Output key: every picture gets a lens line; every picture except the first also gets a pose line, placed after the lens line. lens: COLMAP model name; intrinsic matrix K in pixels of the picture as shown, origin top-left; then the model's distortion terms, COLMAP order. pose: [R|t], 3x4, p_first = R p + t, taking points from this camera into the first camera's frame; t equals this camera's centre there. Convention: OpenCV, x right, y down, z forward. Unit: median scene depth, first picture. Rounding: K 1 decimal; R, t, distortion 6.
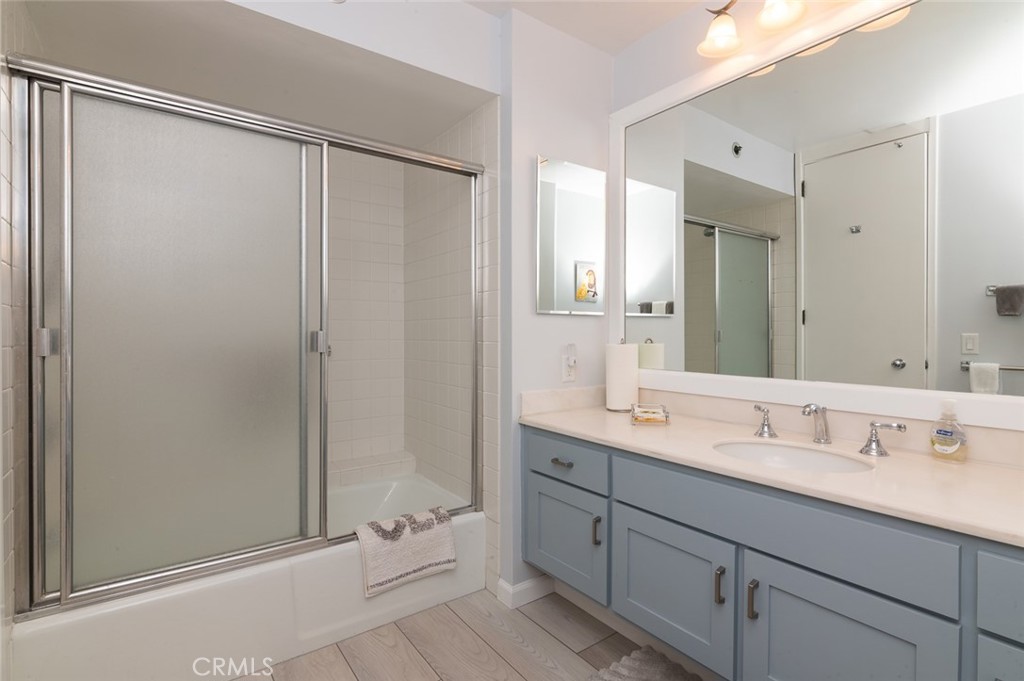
lens RADIAL K [[496.5, 0, 511.8], [0, 496.5, 342.7], [0, 0, 1]] dist [0.005222, 0.000618]
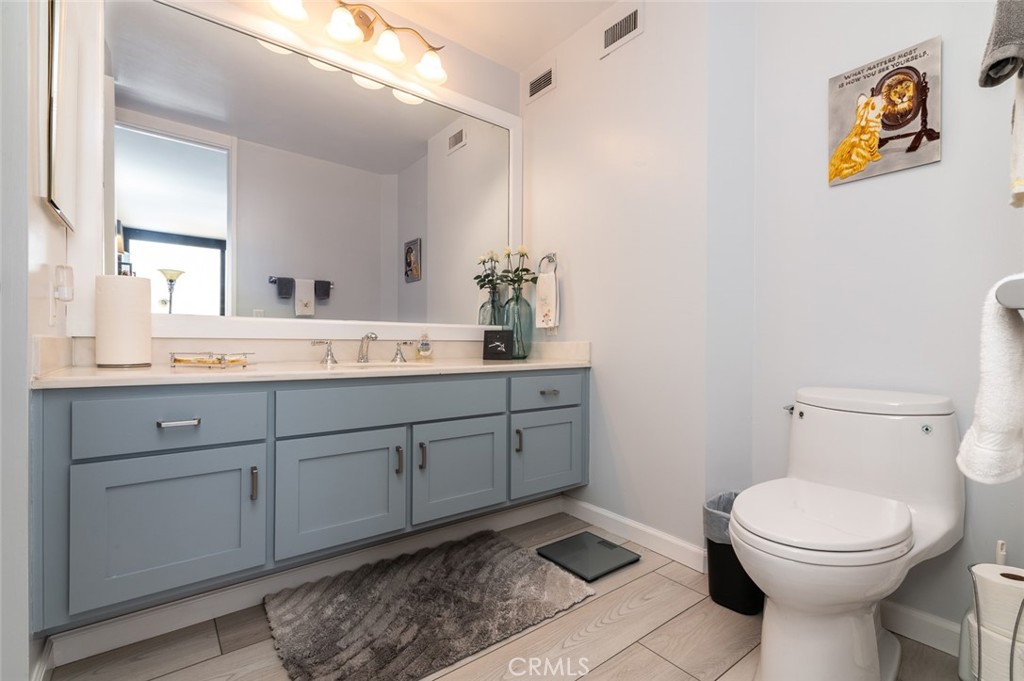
lens RADIAL K [[457.1, 0, 511.2], [0, 457.1, 340.7], [0, 0, 1]] dist [0.002401, 0.000060]
pose [[-0.053159, 0.006460, 0.998565, -0.813627], [0.004489, 0.999971, -0.006230, 0.175203], [-0.998576, 0.004152, -0.053186, 0.756631]]
